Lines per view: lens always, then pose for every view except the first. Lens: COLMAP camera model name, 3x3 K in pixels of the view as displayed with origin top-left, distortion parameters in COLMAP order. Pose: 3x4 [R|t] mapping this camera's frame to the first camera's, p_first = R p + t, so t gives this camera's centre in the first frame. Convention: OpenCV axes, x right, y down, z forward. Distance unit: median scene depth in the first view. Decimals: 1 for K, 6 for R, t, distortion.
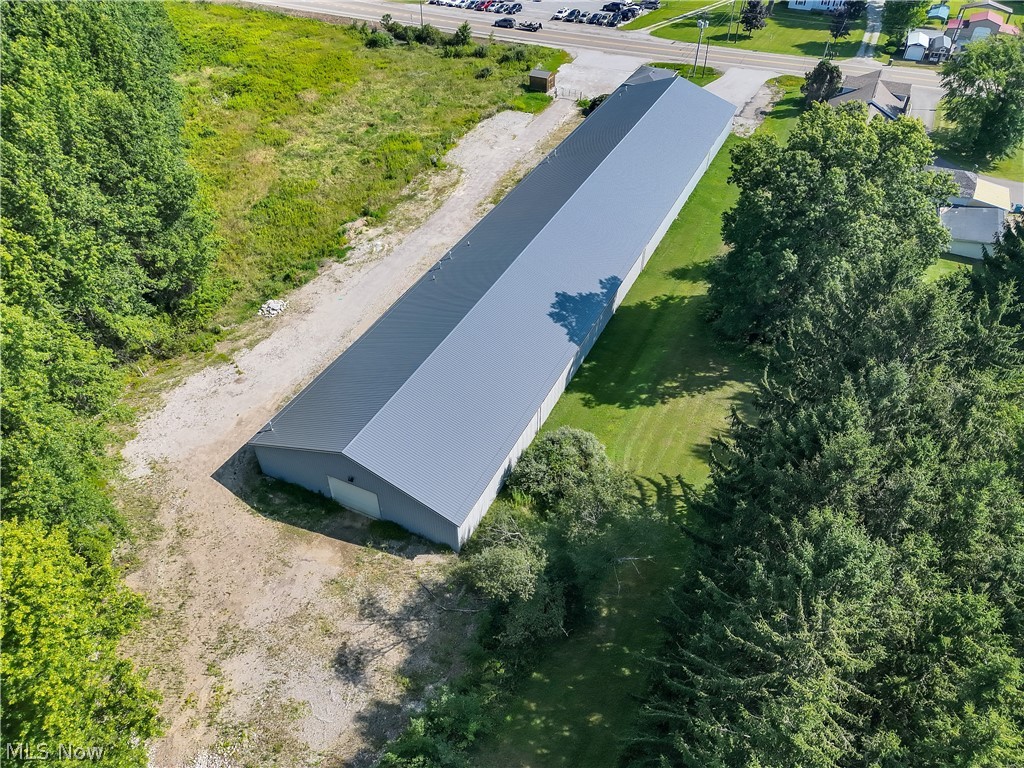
lens RADIAL K [[717.1, 0, 512.0], [0, 717.1, 384.0], [0, 0, 1]] dist [0.080855, -0.075390]
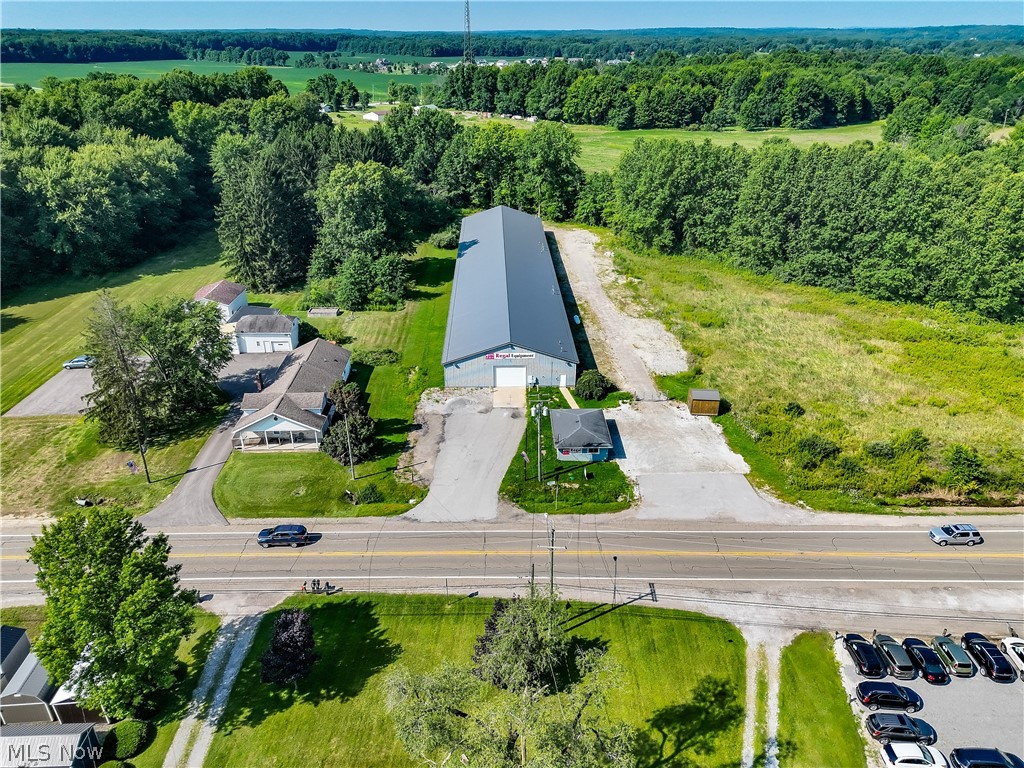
lens RADIAL K [[717.1, 0, 512.0], [0, 717.1, 384.0], [0, 0, 1]] dist [0.080855, -0.075390]
pose [[-0.888619, 0.206512, -0.409522, 0.796085], [-0.298925, 0.416420, 0.858626, -1.542425], [0.347850, 0.885408, -0.308307, 1.747663]]
